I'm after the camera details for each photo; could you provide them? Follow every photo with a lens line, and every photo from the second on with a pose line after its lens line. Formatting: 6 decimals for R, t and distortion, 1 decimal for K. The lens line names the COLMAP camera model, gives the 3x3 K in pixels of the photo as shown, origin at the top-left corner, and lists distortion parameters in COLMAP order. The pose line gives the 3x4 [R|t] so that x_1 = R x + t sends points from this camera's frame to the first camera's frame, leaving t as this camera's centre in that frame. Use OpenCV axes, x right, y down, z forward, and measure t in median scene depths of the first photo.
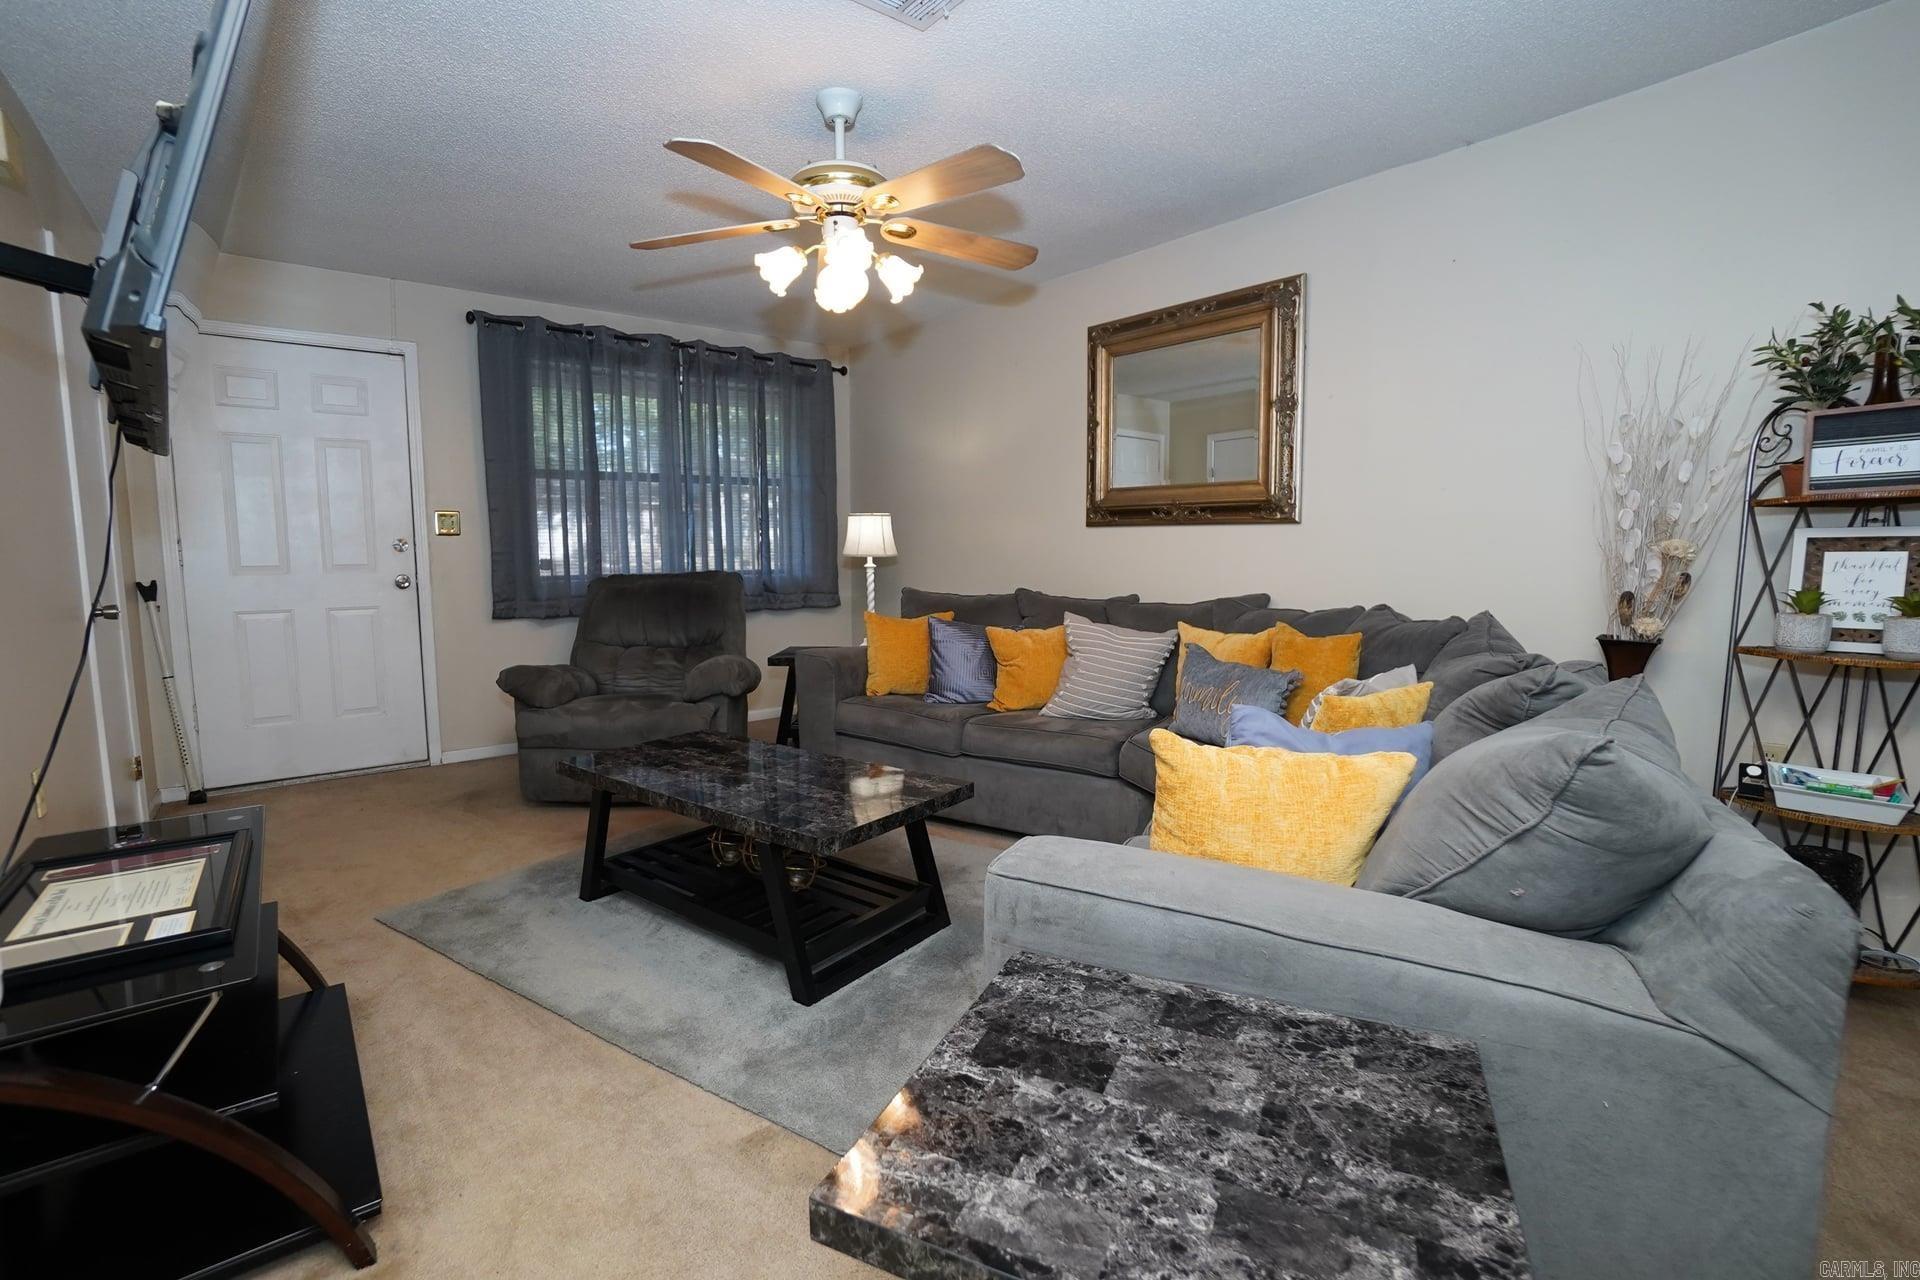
lens RADIAL K [[867.4, 0, 946.8], [0, 867.4, 640.1], [0, 0, 1]] dist [-0.066435, 0.028546]
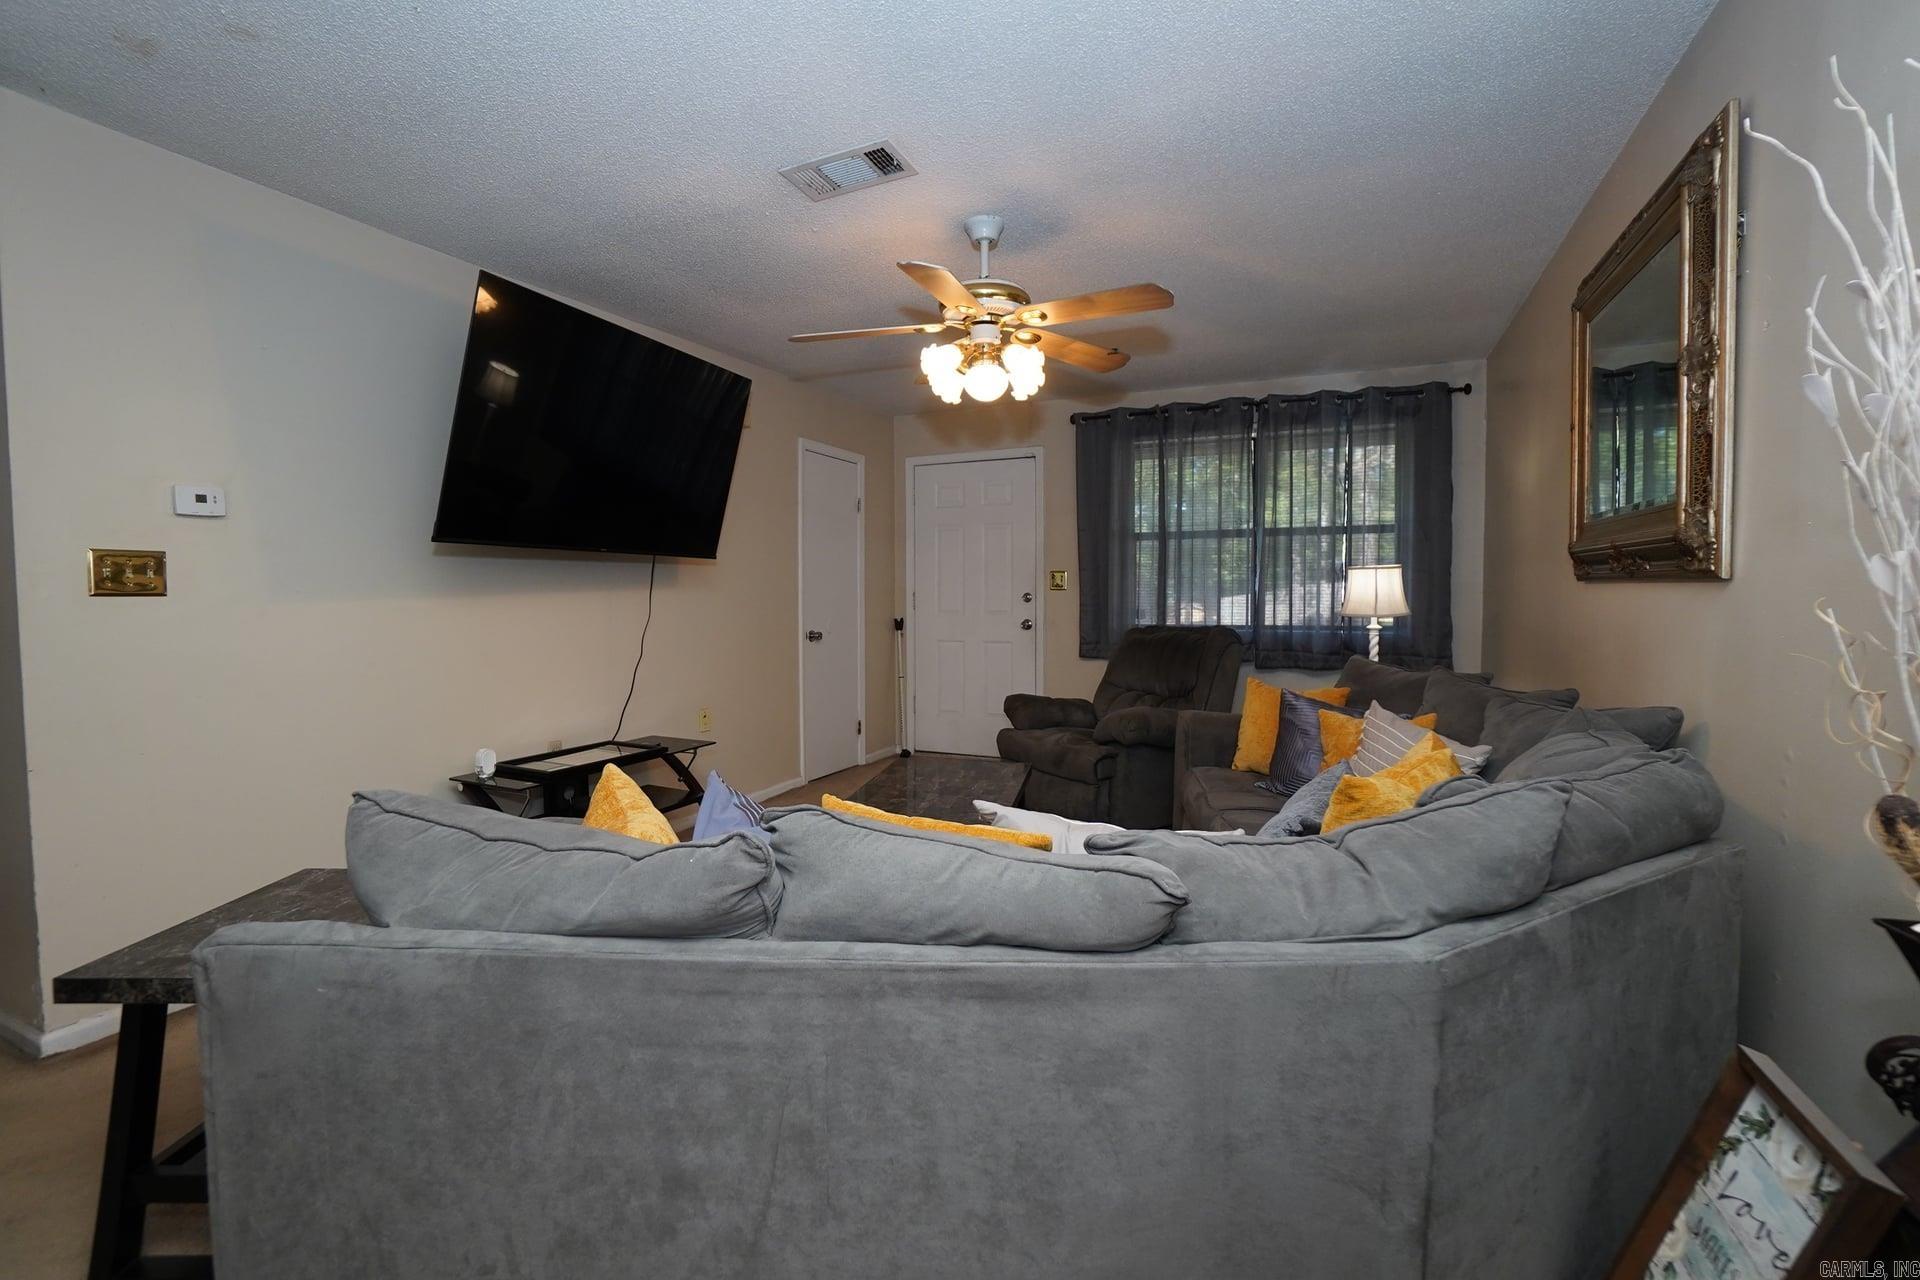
lens RADIAL K [[867.4, 0, 946.8], [0, 867.4, 640.1], [0, 0, 1]] dist [-0.066435, 0.028546]
pose [[0.434223, 0.051786, -0.899316, 0.517114], [-0.090723, 0.995784, 0.013537, -0.048234], [0.896225, 0.075710, 0.437091, 0.272218]]
